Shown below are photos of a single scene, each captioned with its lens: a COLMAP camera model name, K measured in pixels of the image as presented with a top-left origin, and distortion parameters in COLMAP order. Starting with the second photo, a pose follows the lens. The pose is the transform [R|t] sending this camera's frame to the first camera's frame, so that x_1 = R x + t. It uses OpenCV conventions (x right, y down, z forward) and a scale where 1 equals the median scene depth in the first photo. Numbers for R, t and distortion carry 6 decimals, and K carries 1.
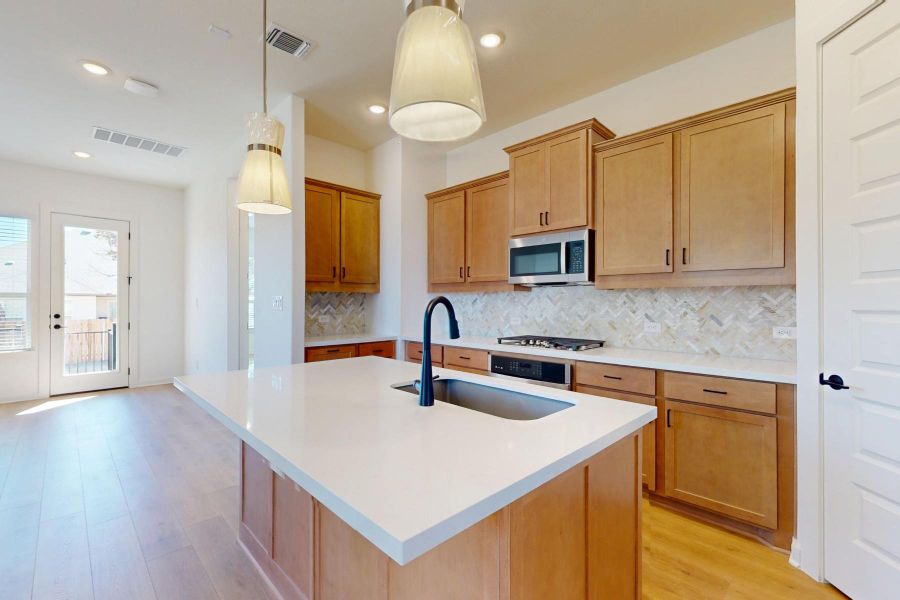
lens RADIAL K [[391.1, 0, 448.5], [0, 391.1, 301.3], [0, 0, 1]] dist [0.001291, -0.000353]
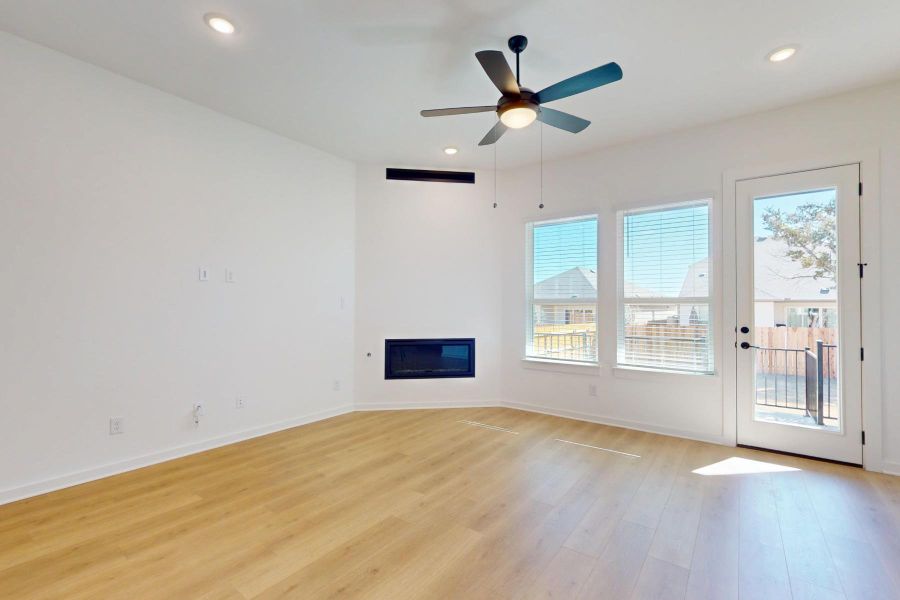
lens RADIAL K [[391.1, 0, 450.3], [0, 391.1, 302.0], [0, 0, 1]] dist [0.001291, -0.000353]
pose [[0.152760, -0.013344, -0.988173, -0.567970], [0.000508, 0.999910, -0.013424, -0.002561], [0.988263, 0.001549, 0.152753, 0.546803]]
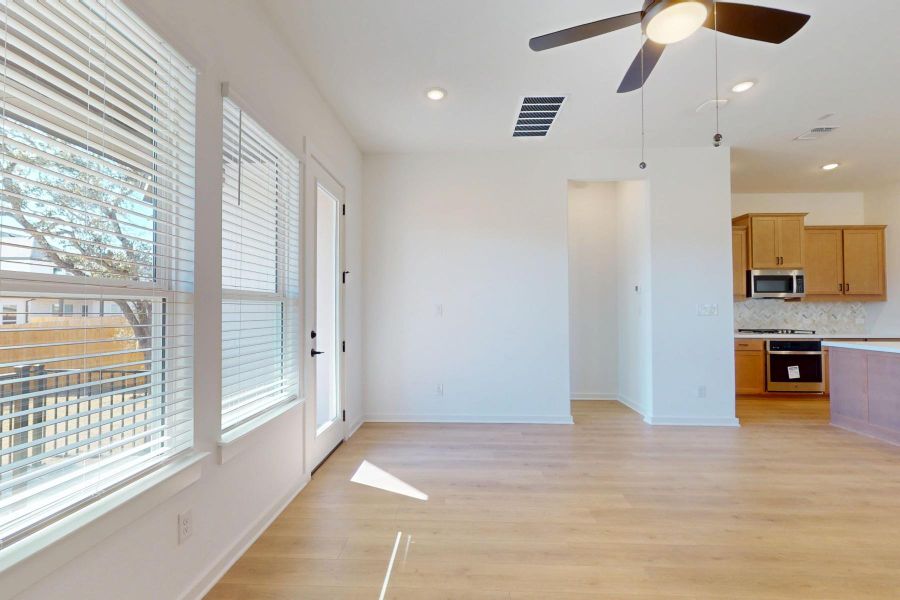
lens RADIAL K [[391.1, 0, 452.3], [0, 391.1, 302.5], [0, 0, 1]] dist [0.001291, -0.000353]
pose [[0.735562, 0.007677, 0.677414, -1.756313], [0.000159, 0.999934, -0.011506, -0.003919], [-0.677457, 0.008571, 0.735512, 0.613710]]
